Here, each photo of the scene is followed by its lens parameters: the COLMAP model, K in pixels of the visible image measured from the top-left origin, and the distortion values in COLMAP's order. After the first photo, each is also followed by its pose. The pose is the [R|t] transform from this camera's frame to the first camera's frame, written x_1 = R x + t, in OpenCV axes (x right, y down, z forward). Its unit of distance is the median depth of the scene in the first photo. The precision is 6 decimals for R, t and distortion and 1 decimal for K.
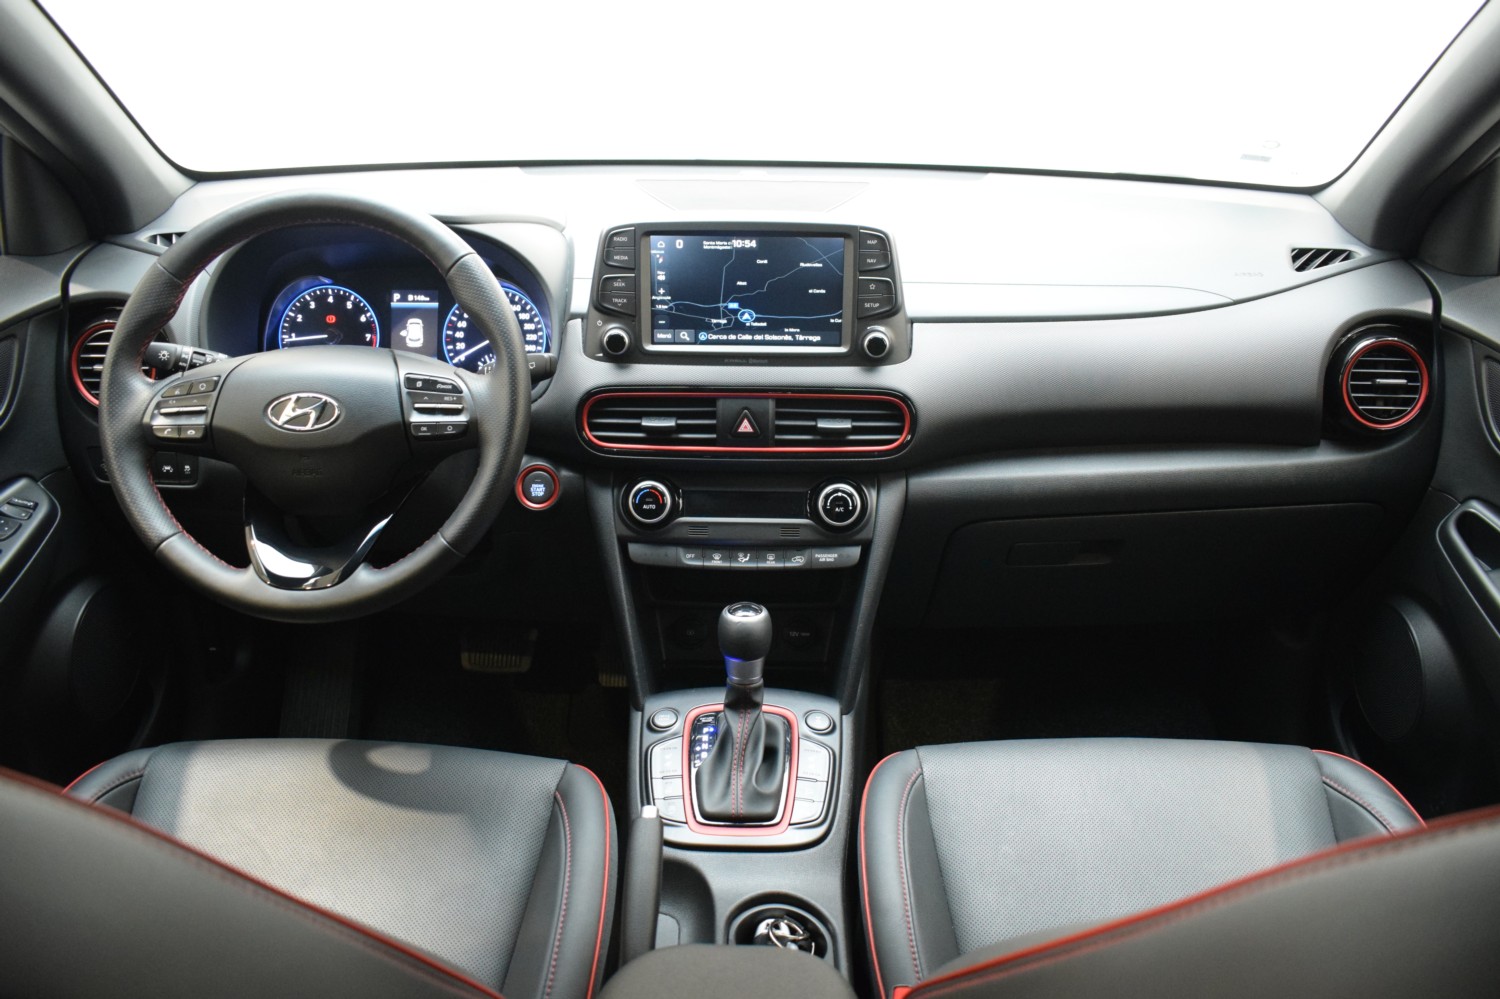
lens RADIAL K [[1166.0, 0, 746.4], [0, 1166.0, 501.8], [0, 0, 1]] dist [0.001184, 0.000064]
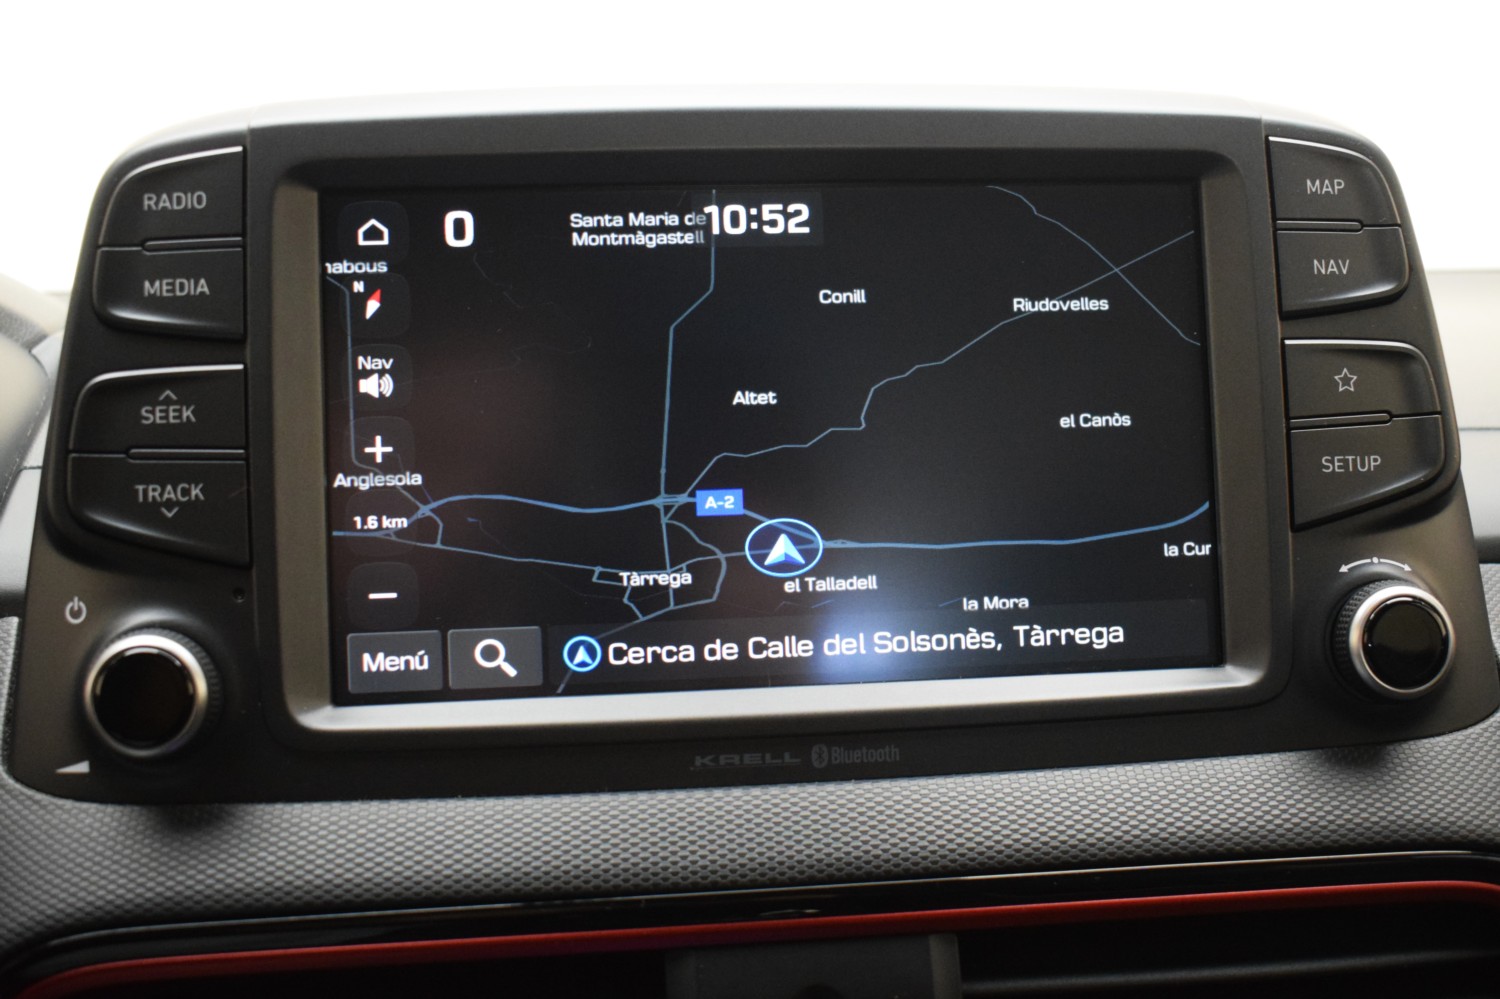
lens RADIAL K [[1626.6, 0, 751.2], [0, 1626.6, 503.9], [0, 0, 1]] dist [-0.088115, 0.000000]
pose [[0.992518, -0.042570, 0.114439, -0.039628], [0.077241, 0.944786, -0.318455, -0.072635], [-0.094564, 0.324911, 0.941005, 0.718356]]
